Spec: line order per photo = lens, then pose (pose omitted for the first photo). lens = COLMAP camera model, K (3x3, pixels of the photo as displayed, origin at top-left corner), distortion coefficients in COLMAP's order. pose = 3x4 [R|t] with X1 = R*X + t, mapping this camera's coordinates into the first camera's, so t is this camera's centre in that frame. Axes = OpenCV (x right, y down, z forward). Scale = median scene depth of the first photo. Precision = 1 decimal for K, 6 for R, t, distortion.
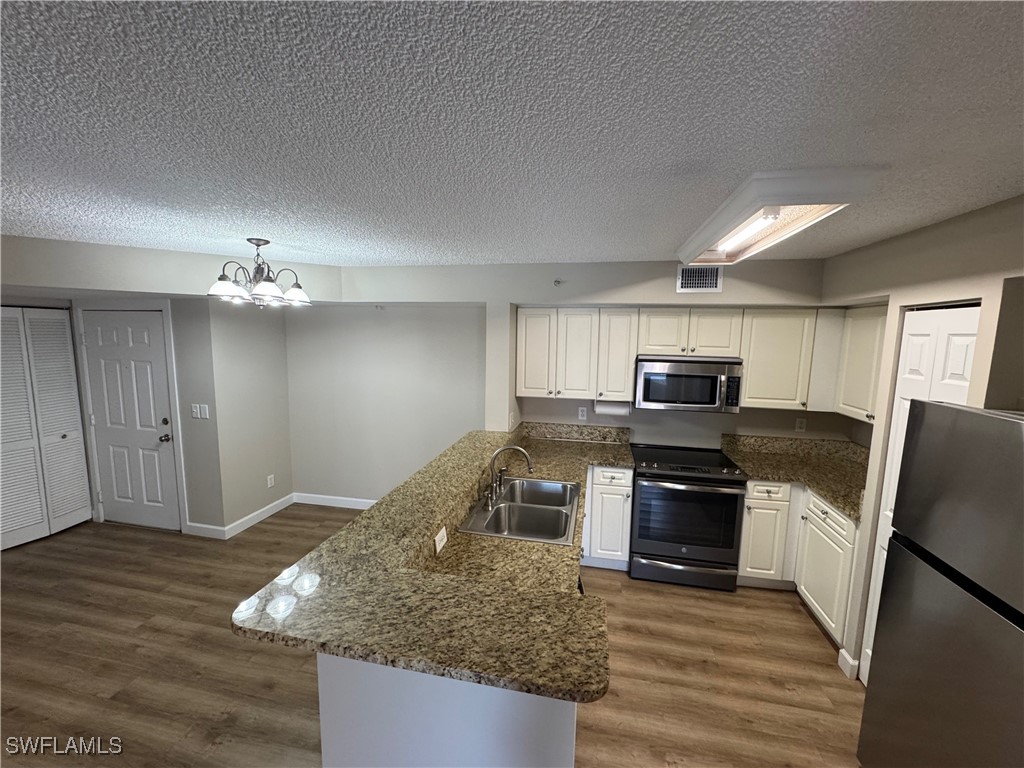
lens RADIAL K [[407.1, 0, 511.5], [0, 407.1, 383.9], [0, 0, 1]] dist [-0.004414, 0.000092]
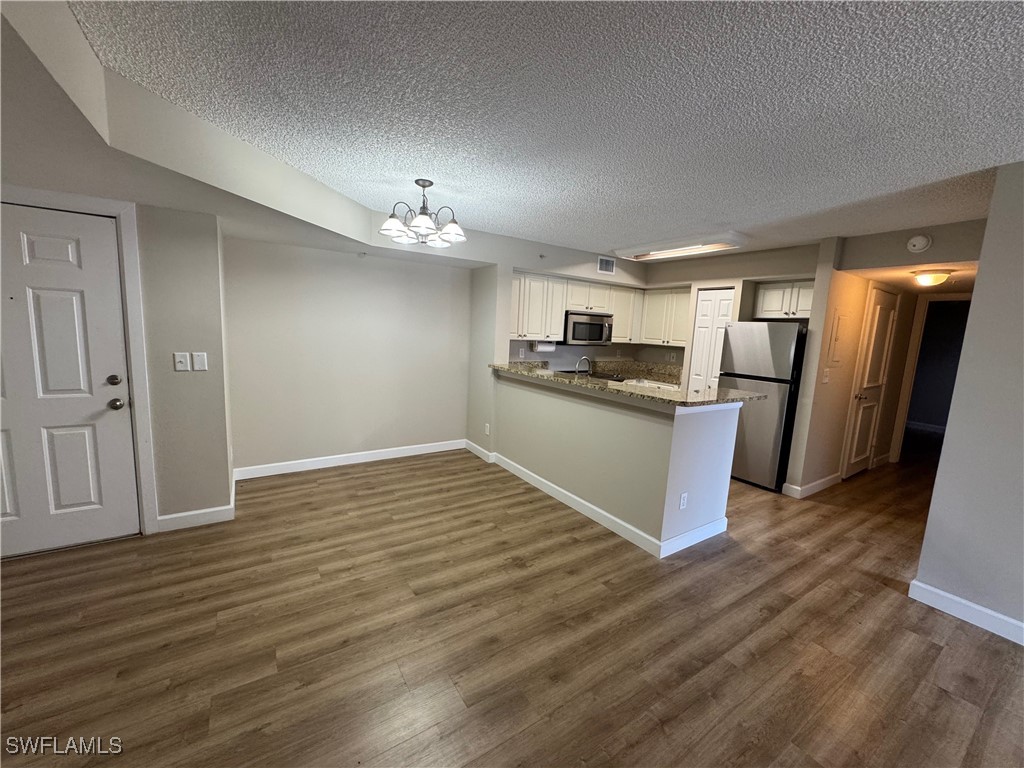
lens RADIAL K [[407.1, 0, 511.5], [0, 407.1, 383.9], [0, 0, 1]] dist [-0.004414, 0.000092]
pose [[0.710756, -0.081191, 0.698737, -0.998142], [0.050609, 0.996645, 0.064327, 0.103429], [-0.701615, -0.010359, 0.712481, 0.035717]]
